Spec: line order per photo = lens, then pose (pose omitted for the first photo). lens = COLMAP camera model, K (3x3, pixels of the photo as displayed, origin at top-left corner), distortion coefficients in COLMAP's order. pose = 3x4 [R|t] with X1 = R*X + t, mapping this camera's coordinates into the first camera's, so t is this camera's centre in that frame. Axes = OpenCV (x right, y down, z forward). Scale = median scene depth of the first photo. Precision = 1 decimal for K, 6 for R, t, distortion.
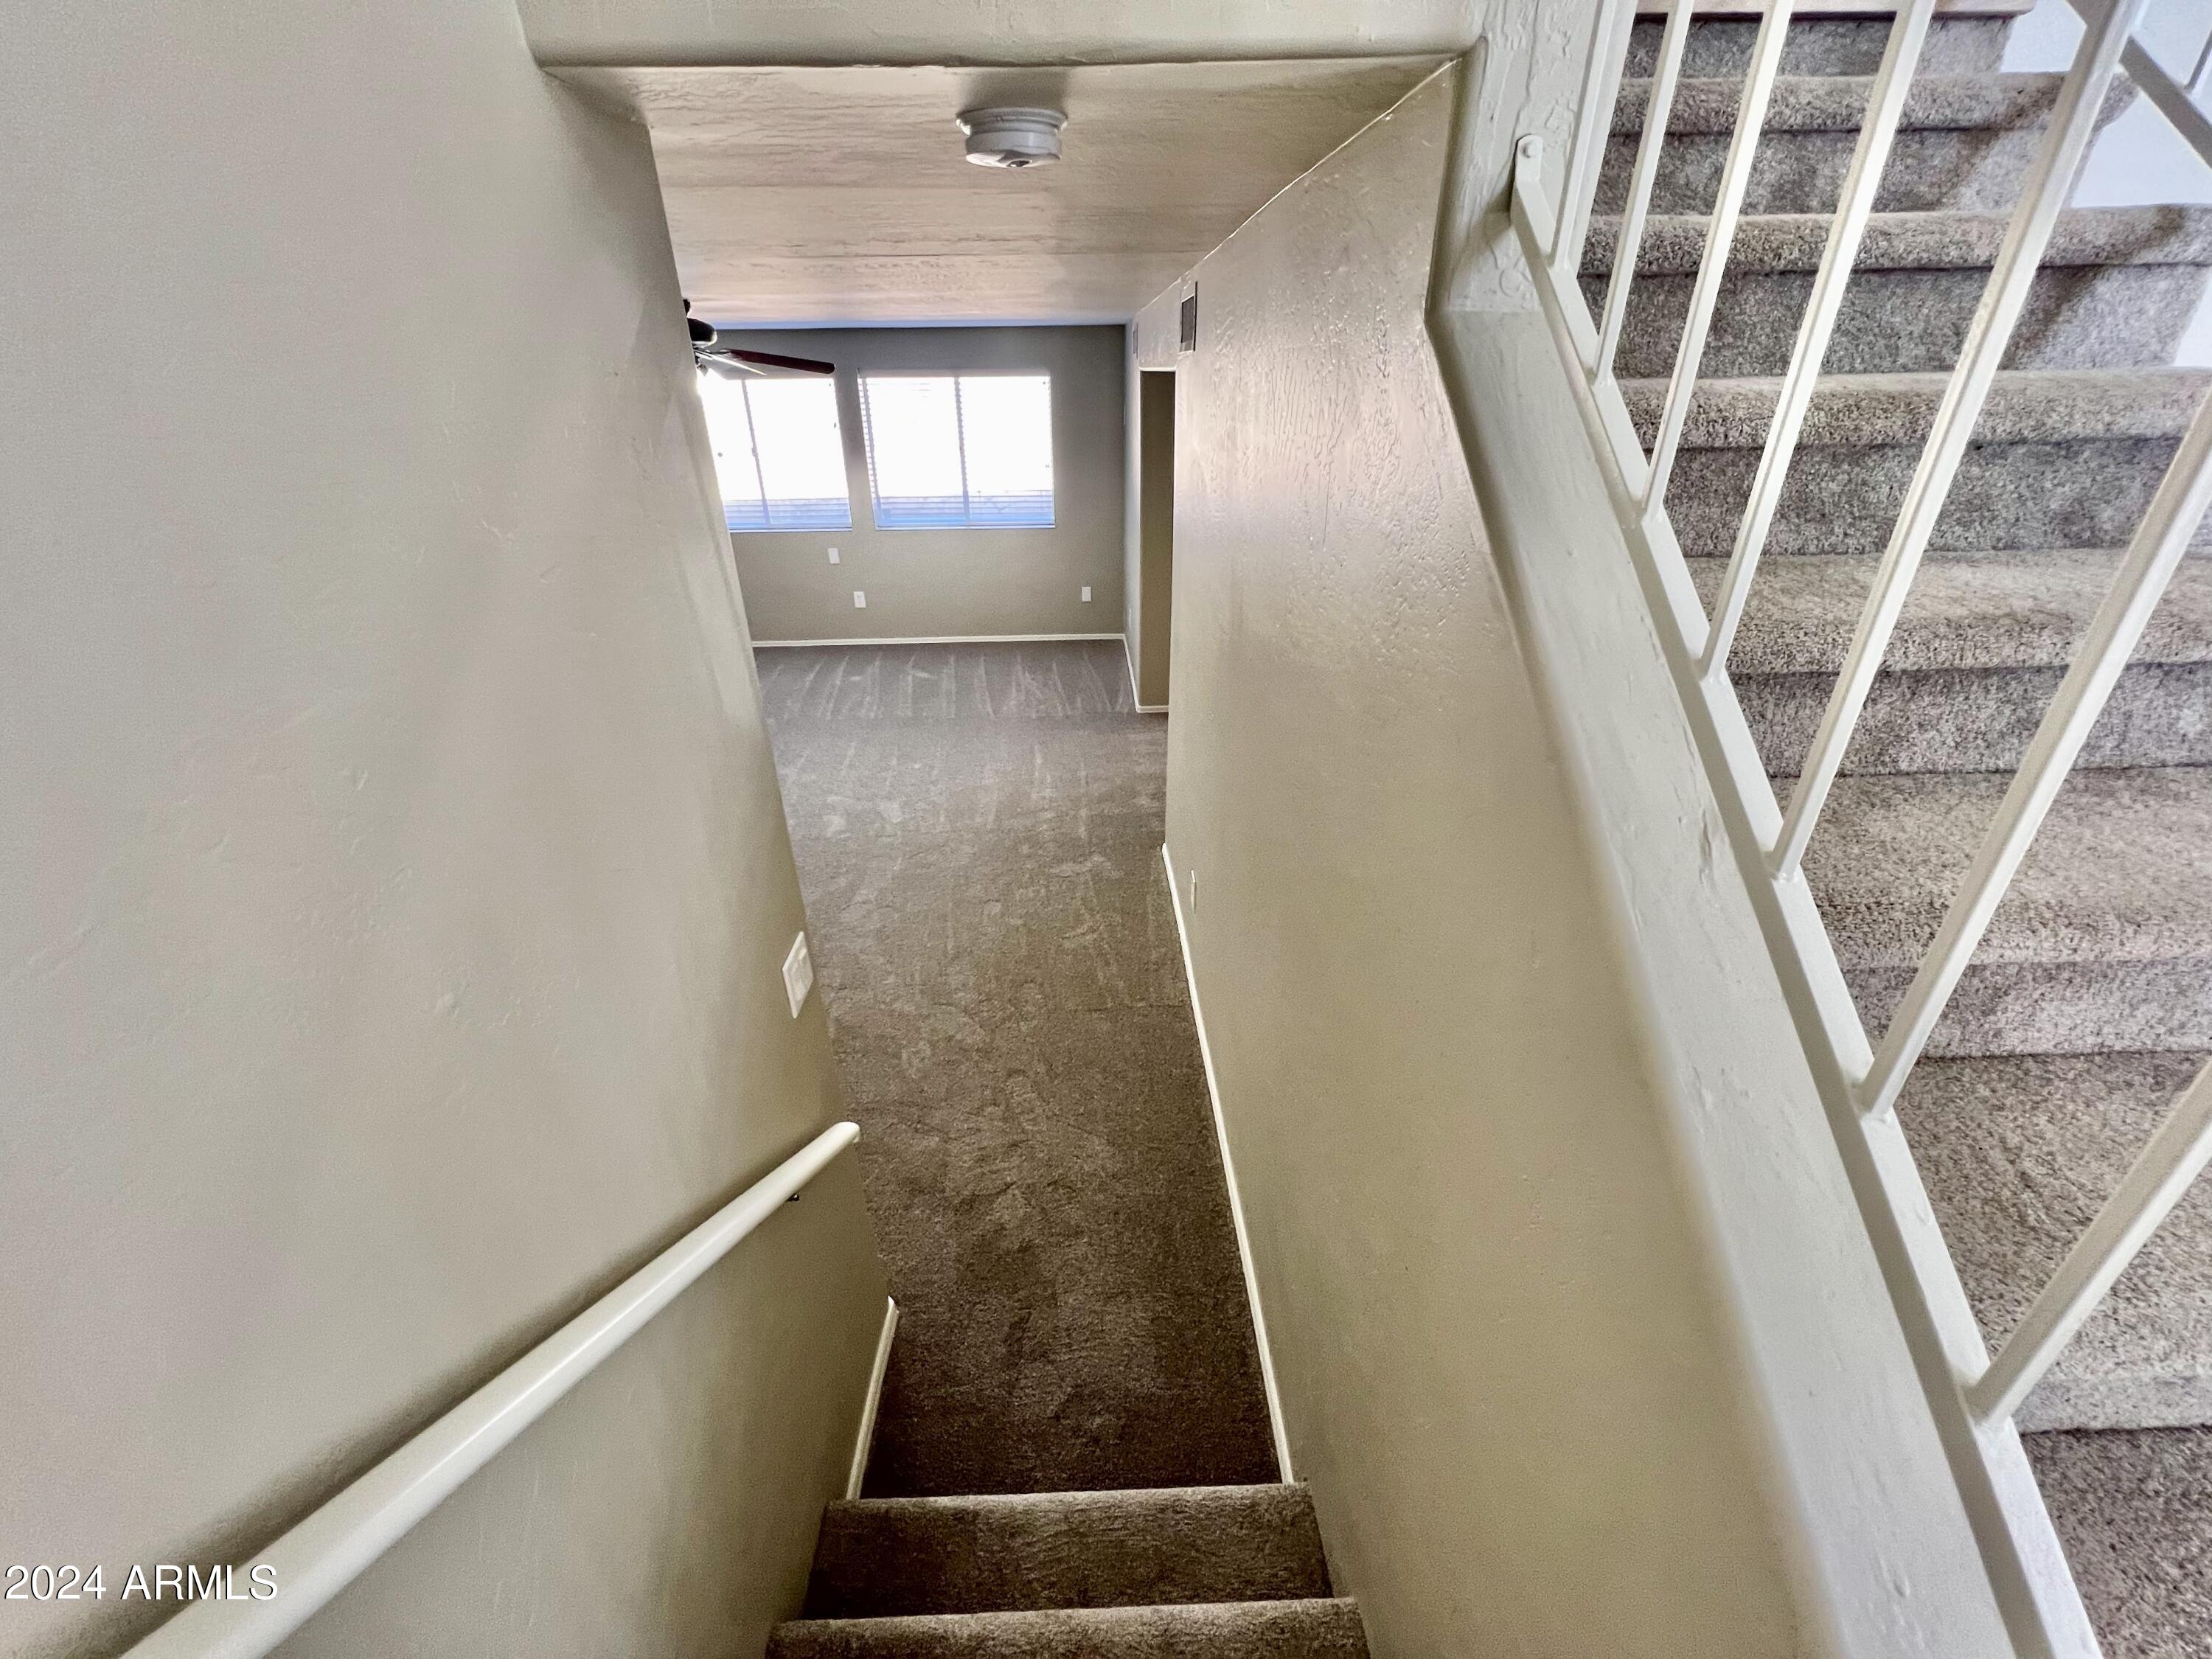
lens RADIAL K [[884.8, 0, 1104.8], [0, 884.8, 832.3], [0, 0, 1]] dist [-0.000913, 0.000105]
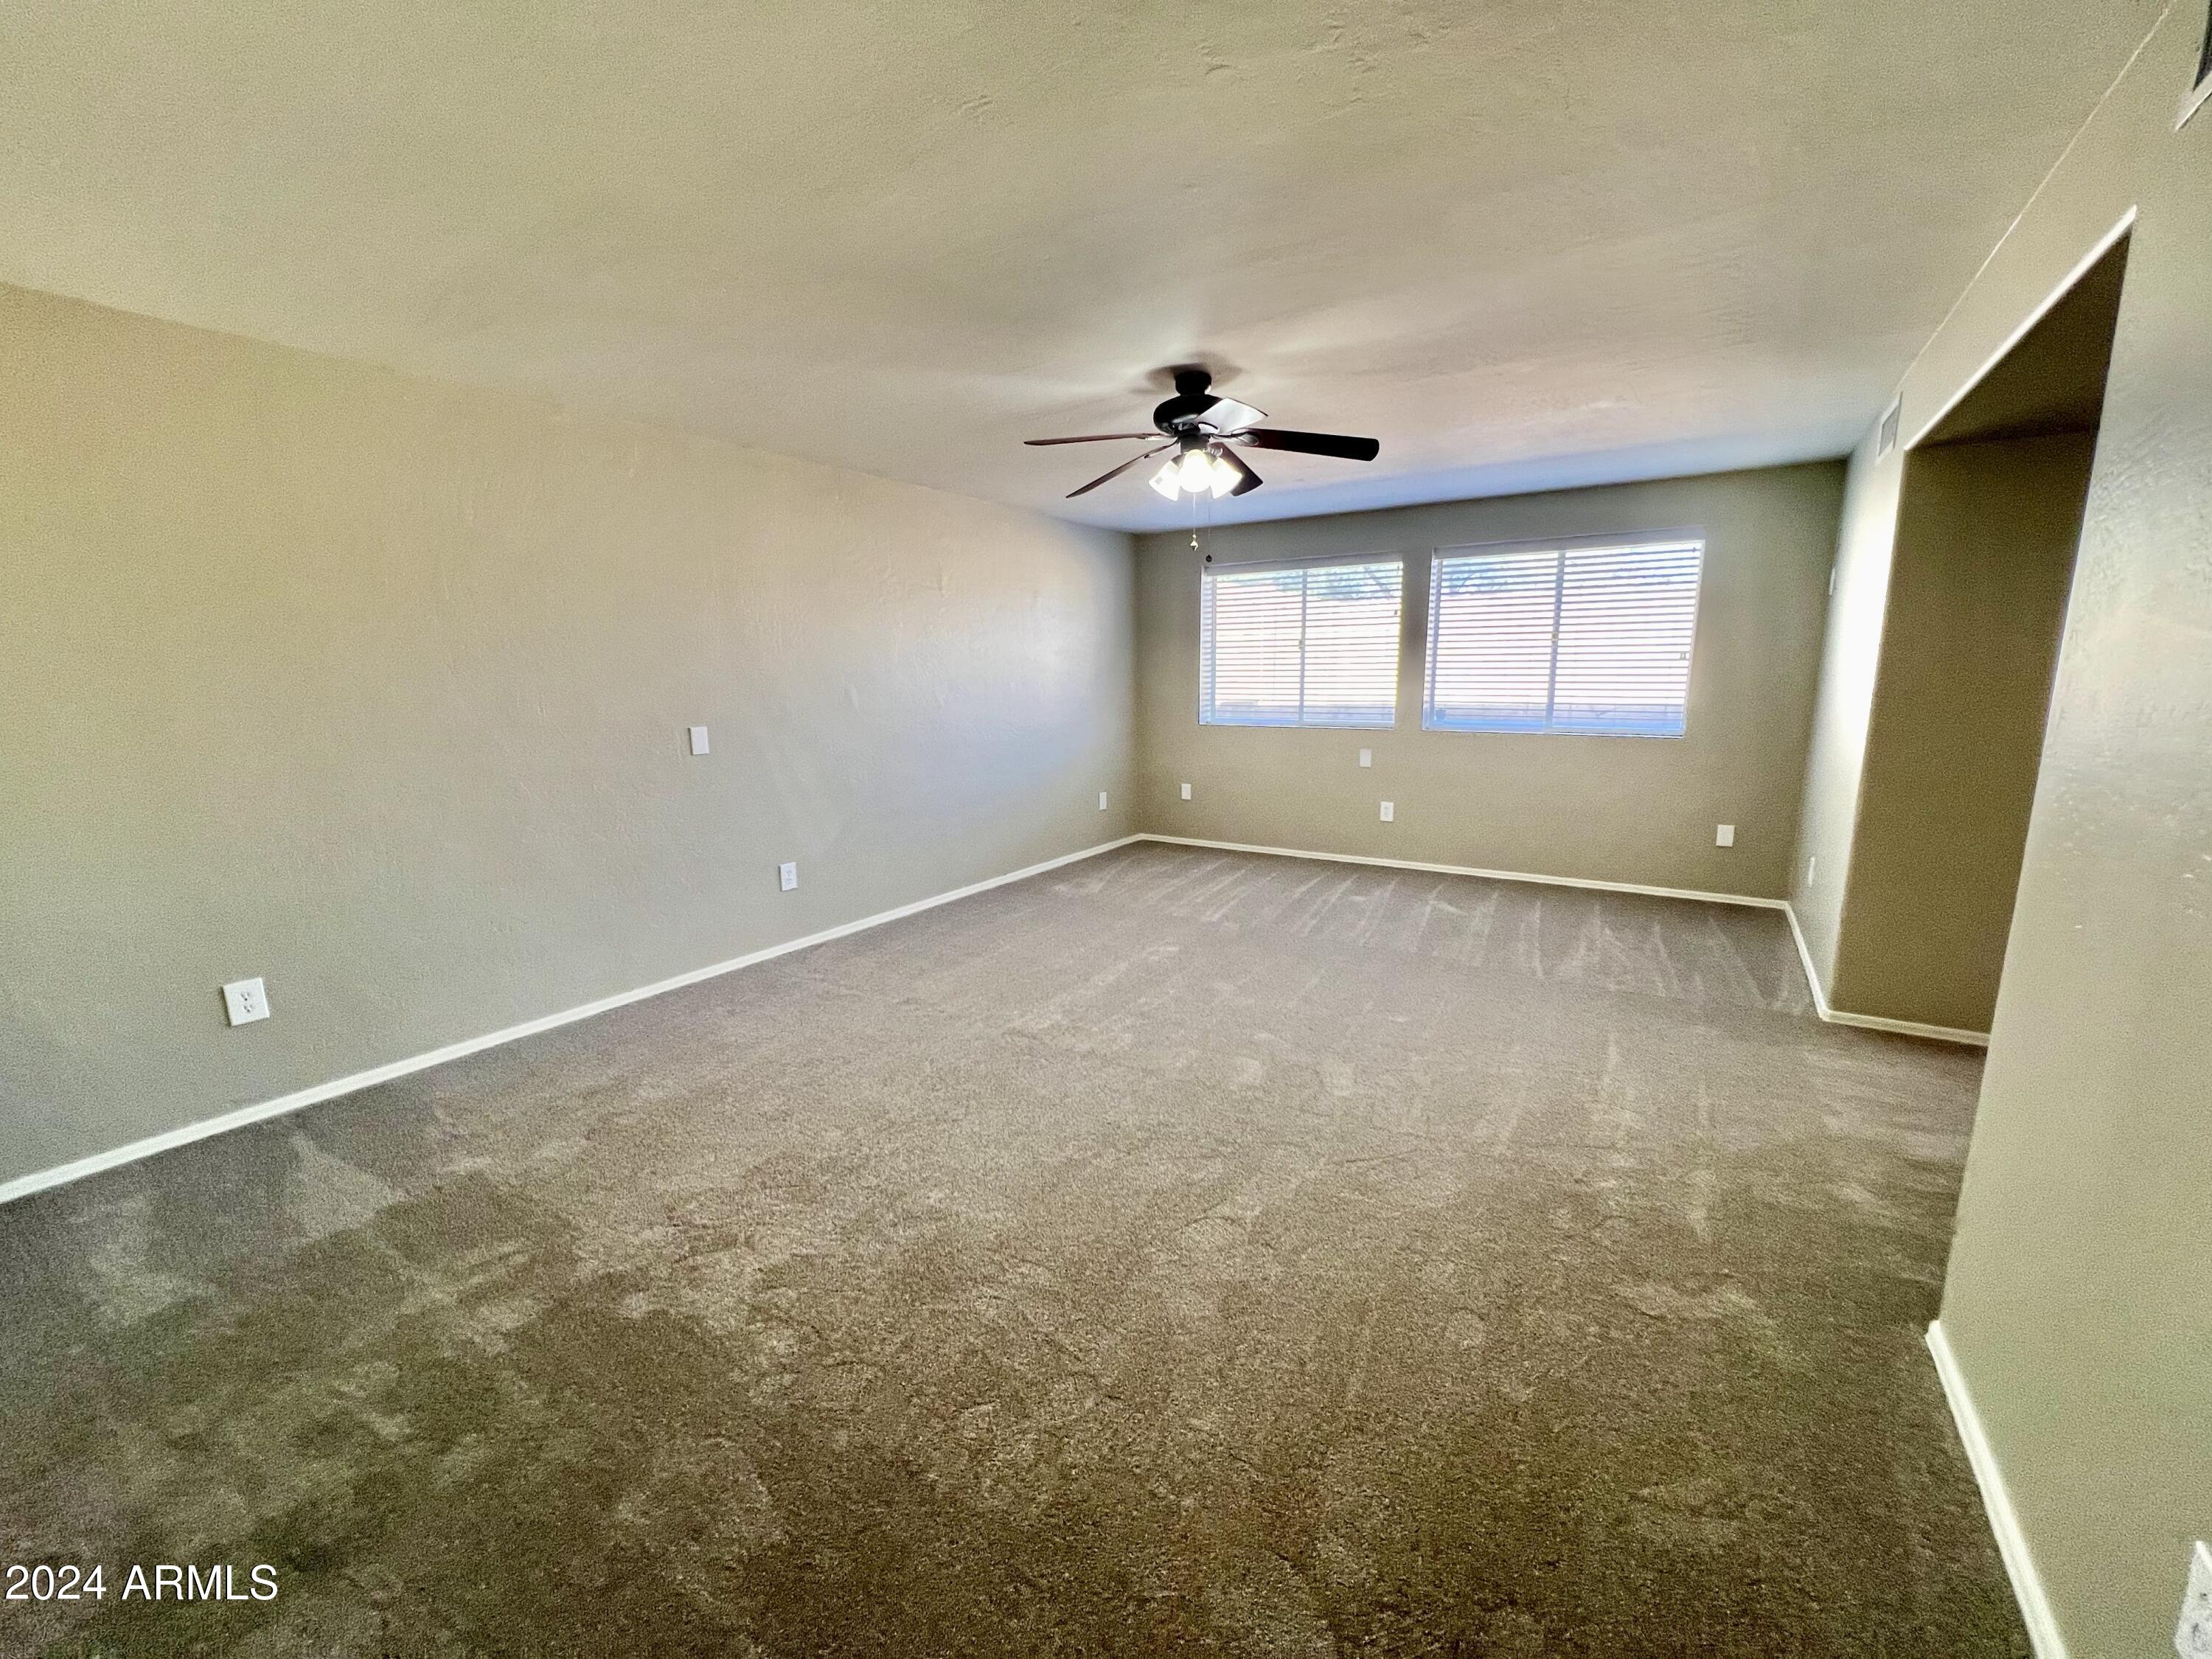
lens RADIAL K [[880.8, 0, 1107.0], [0, 880.8, 835.2], [0, 0, 1]] dist [0.012755, 0.000029]
pose [[0.815312, 0.103992, -0.569607, -0.028307], [-0.261312, 0.943946, -0.201696, -0.013835], [0.516703, 0.313291, 0.796785, 0.300865]]
